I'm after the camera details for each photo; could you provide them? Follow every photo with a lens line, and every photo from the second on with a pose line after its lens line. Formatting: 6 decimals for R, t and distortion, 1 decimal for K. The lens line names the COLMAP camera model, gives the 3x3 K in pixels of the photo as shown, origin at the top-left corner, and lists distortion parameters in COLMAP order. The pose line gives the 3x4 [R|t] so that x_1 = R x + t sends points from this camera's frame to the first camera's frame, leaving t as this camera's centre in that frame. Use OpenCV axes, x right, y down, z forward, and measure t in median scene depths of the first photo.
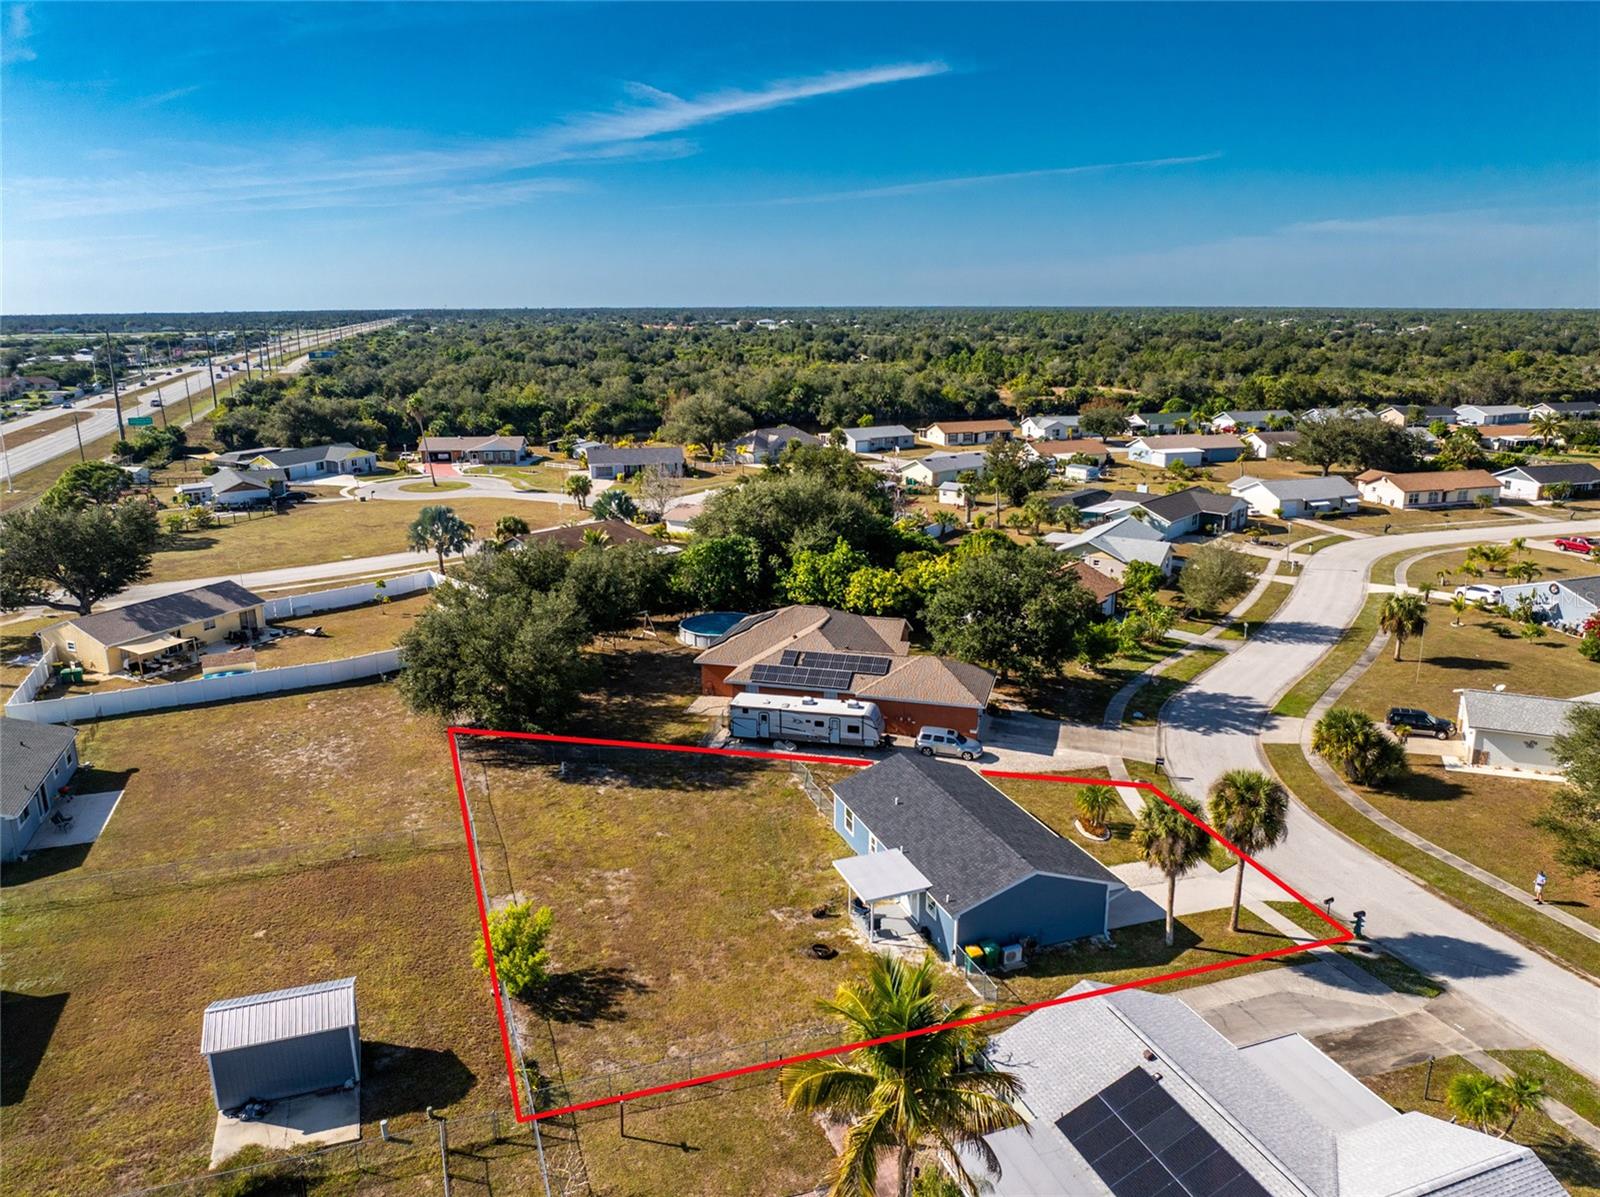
lens RADIAL K [[1146.0, 0, 806.7], [0, 1146.0, 529.3], [0, 0, 1]] dist [-0.030215, -0.008302]
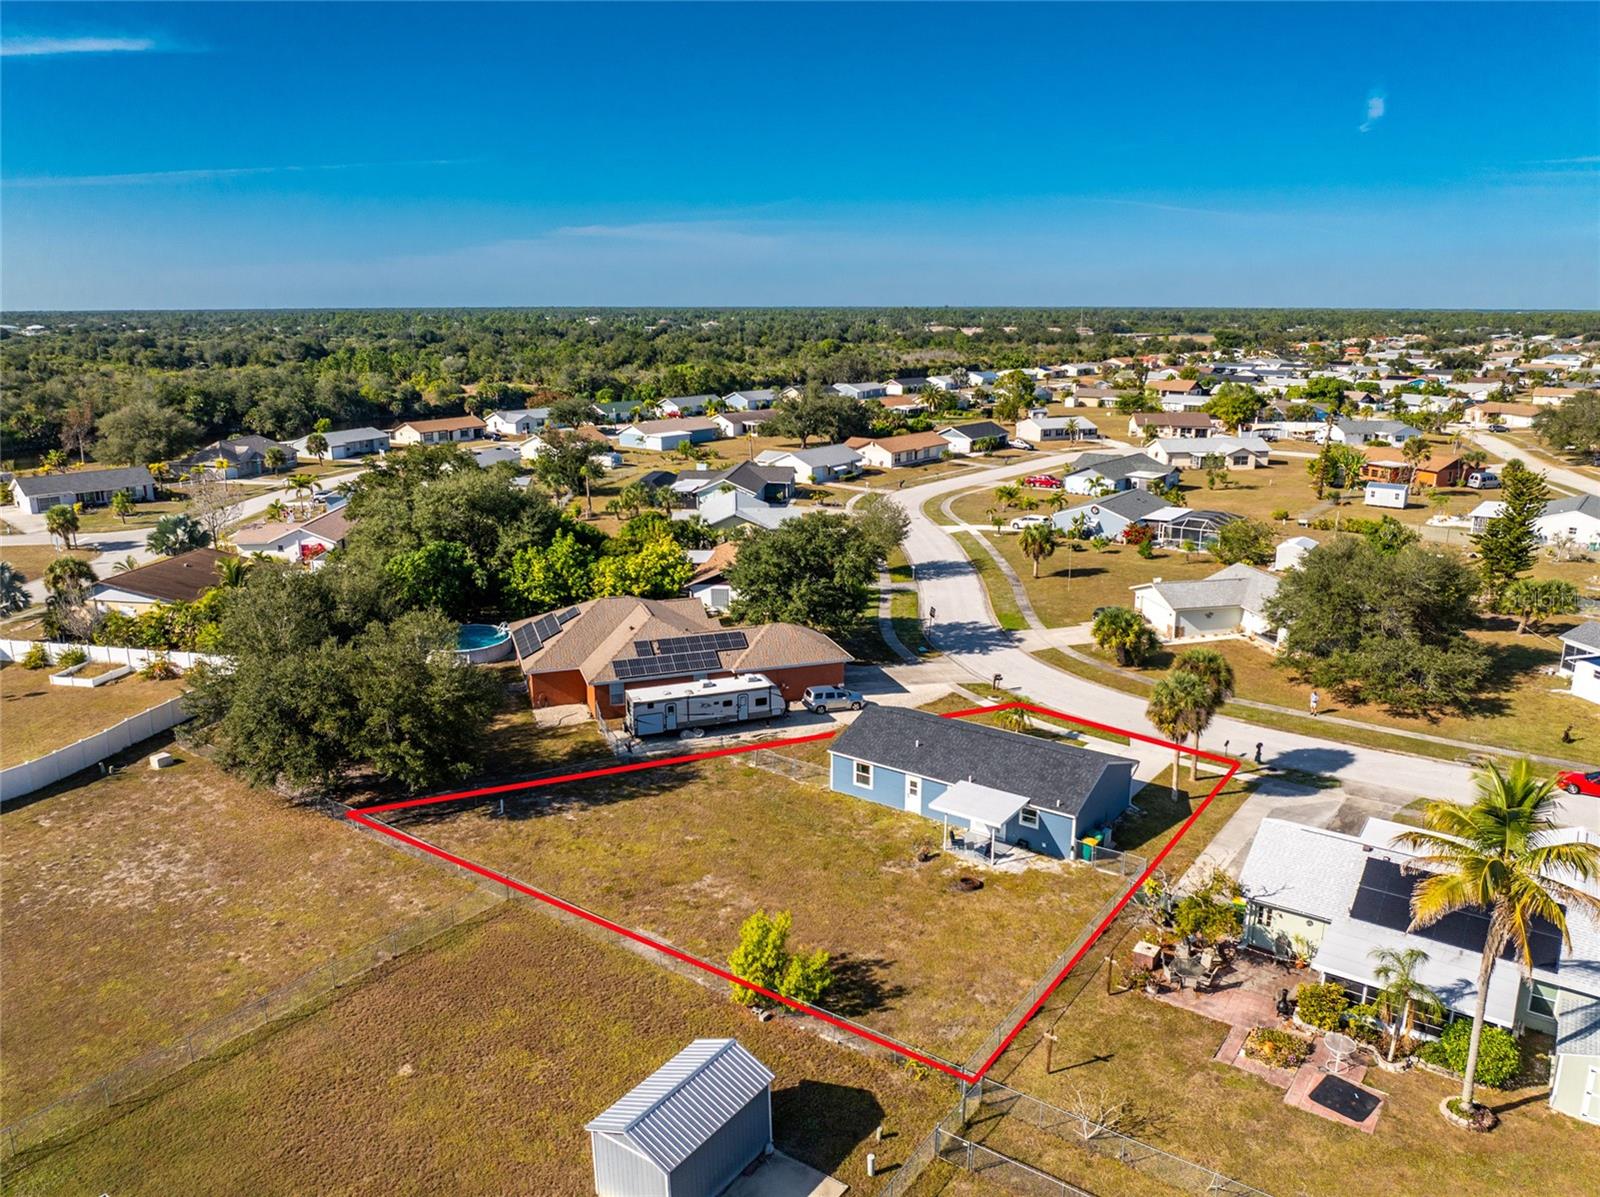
lens RADIAL K [[1146.0, 0, 806.7], [0, 1146.0, 529.3], [0, 0, 1]] dist [-0.030215, -0.008302]
pose [[0.824874, -0.106287, 0.555235, -0.402992], [0.107014, 0.993766, 0.031250, -0.001663], [-0.555096, 0.033640, 0.831106, 0.122569]]
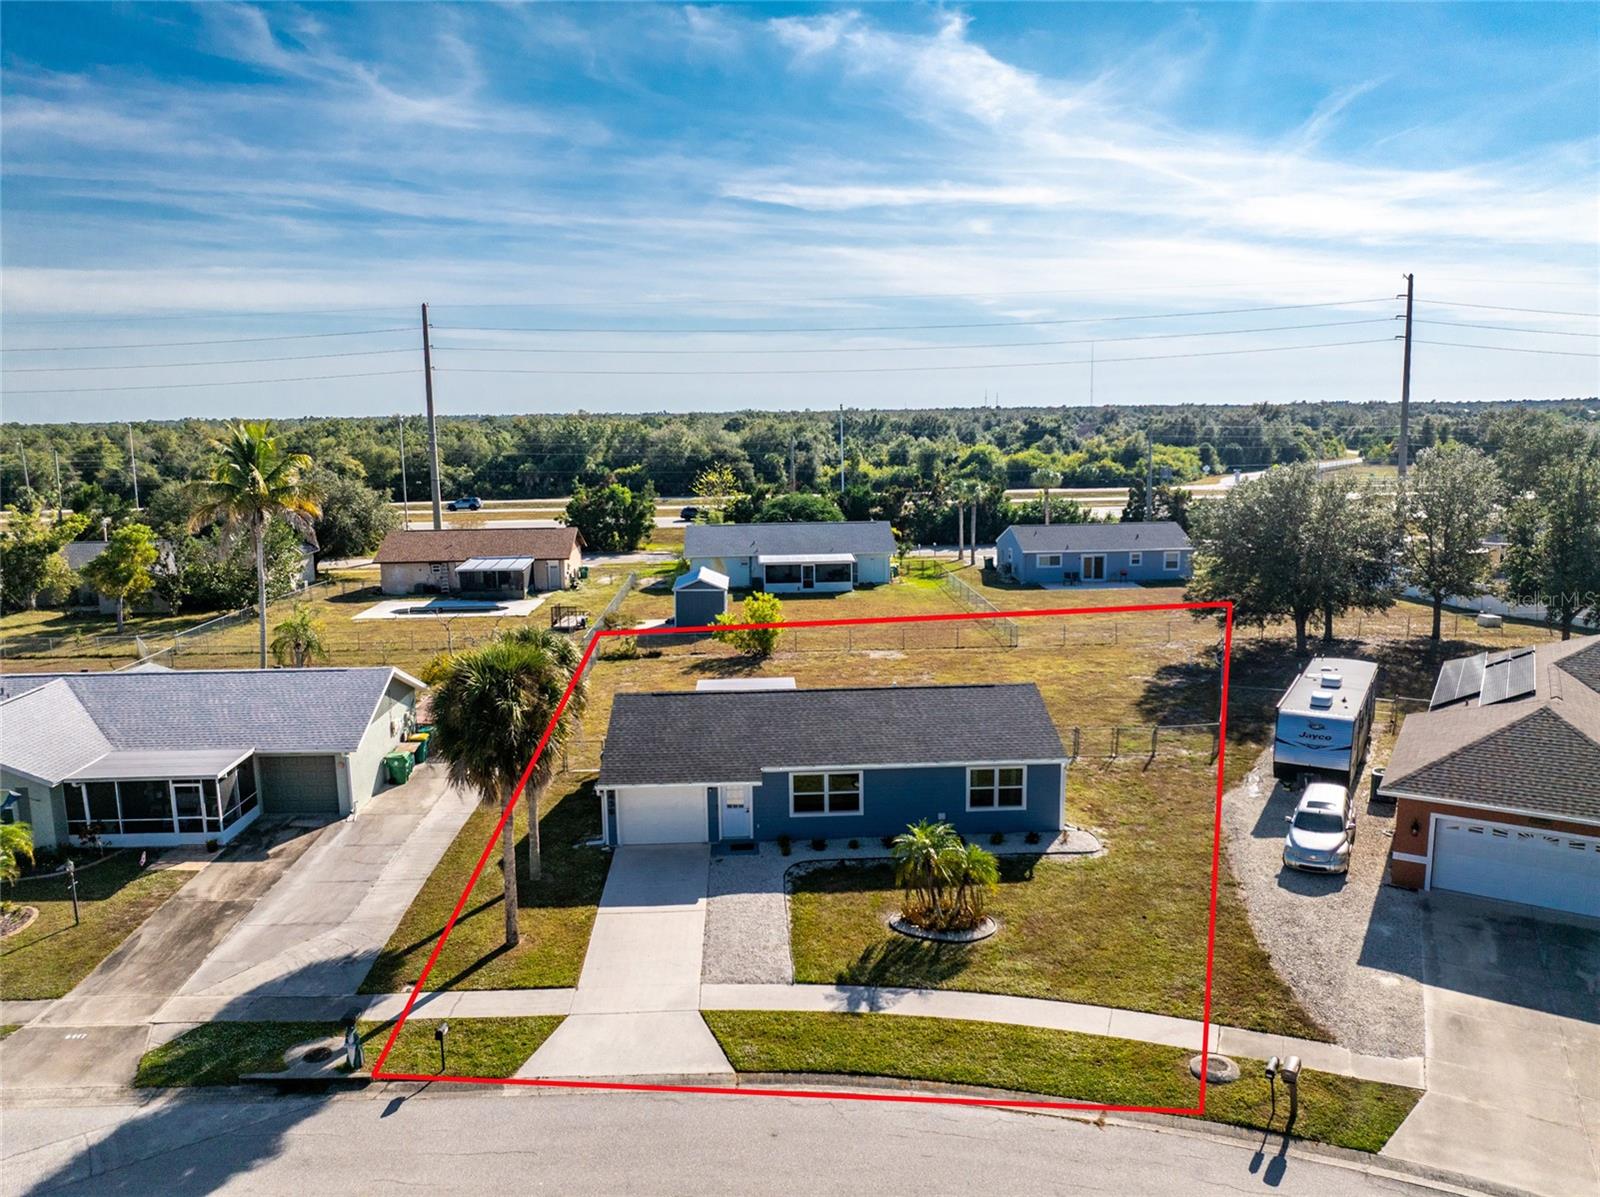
lens RADIAL K [[1132.5, 0, 800.0], [0, 1132.5, 598.5], [0, 0, 1]] dist [-0.032955, 0.002576]
pose [[-0.306505, 0.162168, -0.937953, 0.524729], [-0.172653, 0.959564, 0.222324, 0.028592], [0.936080, 0.230084, -0.266113, 0.790060]]
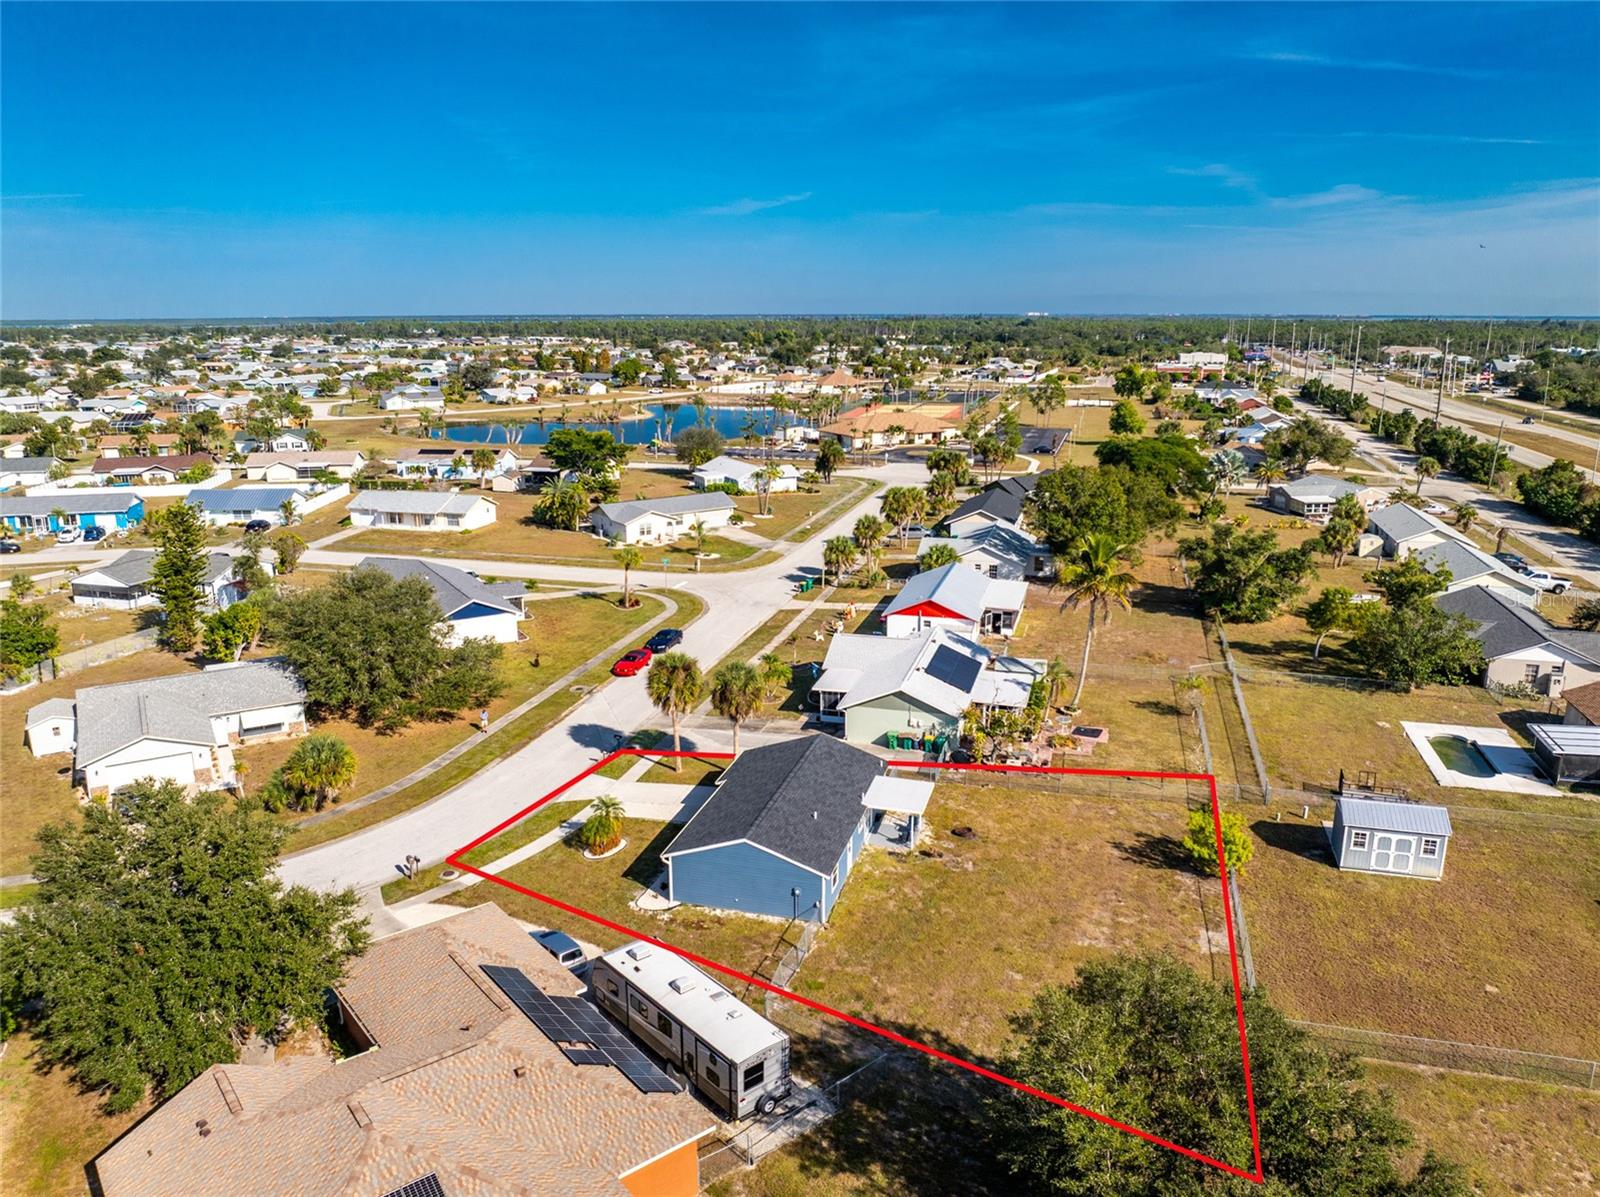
lens RADIAL K [[1146.0, 0, 806.7], [0, 1146.0, 529.3], [0, 0, 1]] dist [-0.030215, -0.008302]
pose [[-0.811821, -0.104619, 0.574458, -0.322982], [0.117992, 0.934130, 0.336867, -0.230990], [-0.571861, 0.341257, -0.746002, 1.171295]]
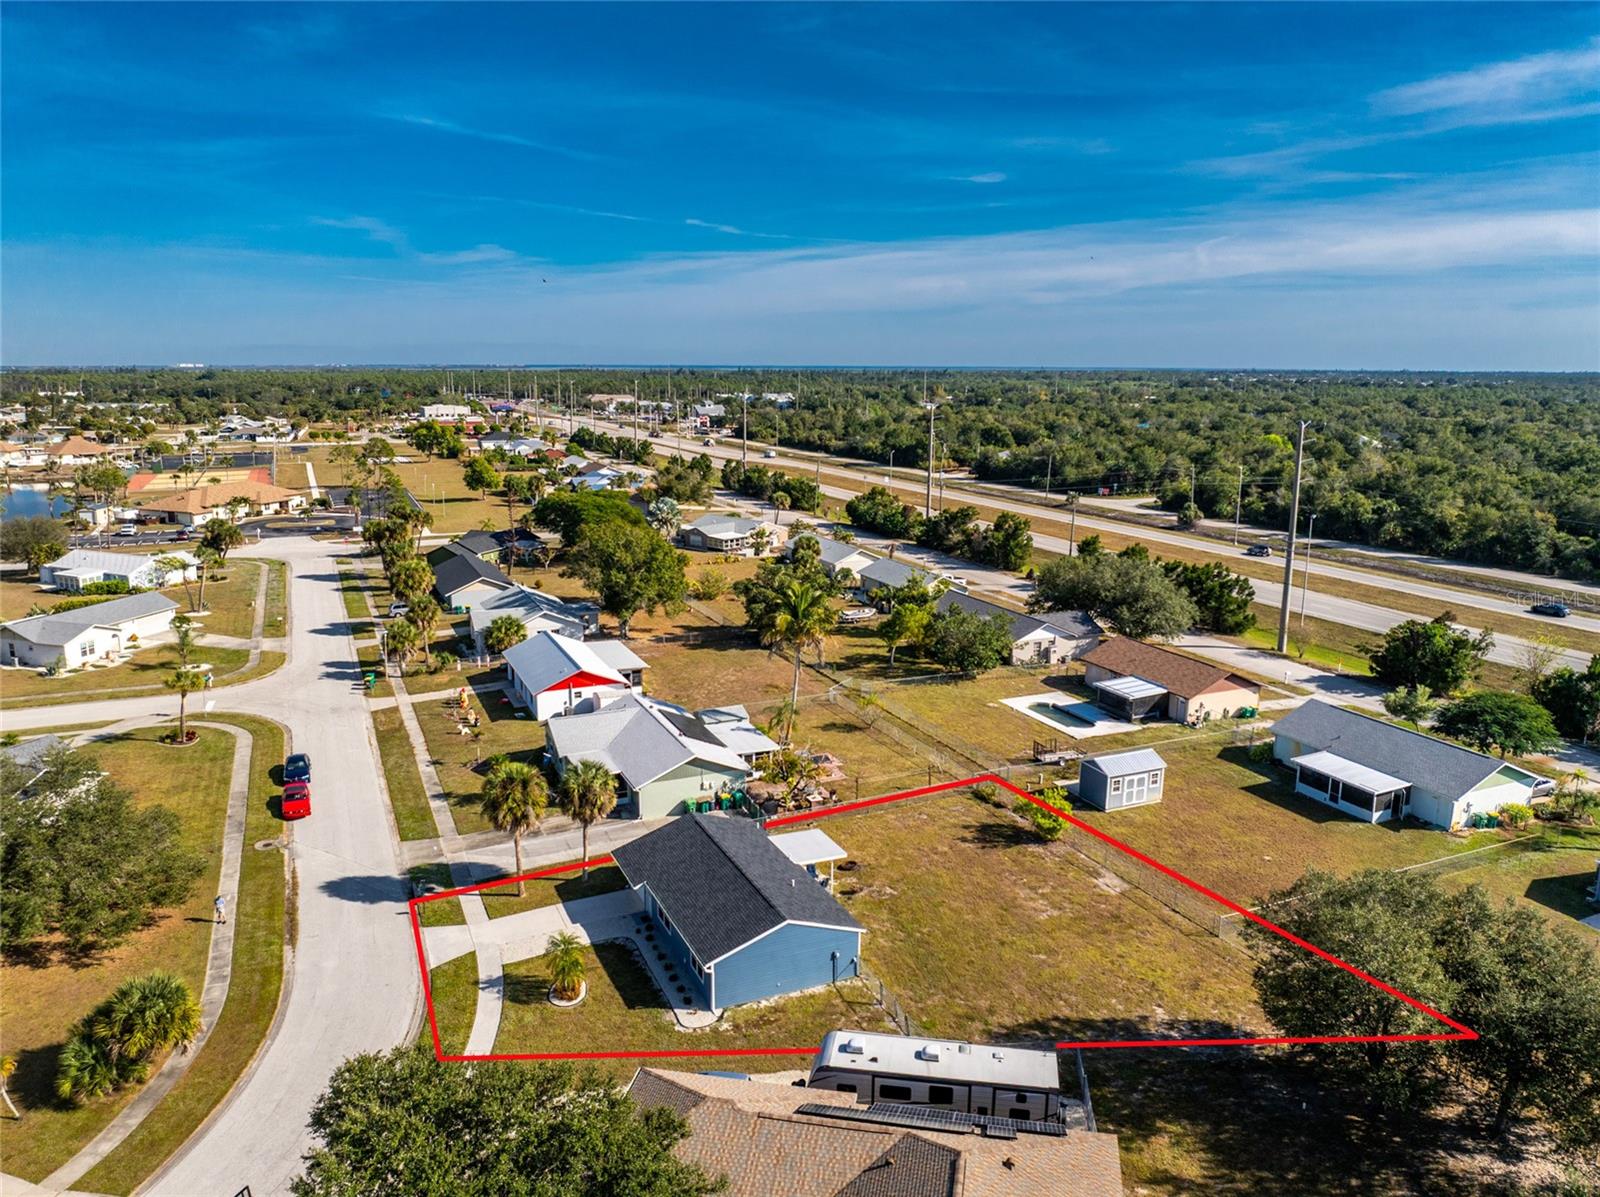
lens RADIAL K [[1131.6, 0, 798.3], [0, 1131.6, 531.1], [0, 0, 1]] dist [-0.033075, -0.005057]
pose [[-0.997837, 0.007719, -0.065276, 0.096987], [-0.014727, 0.941575, 0.336483, -0.278781], [0.064059, 0.336716, -0.939425, 1.298837]]
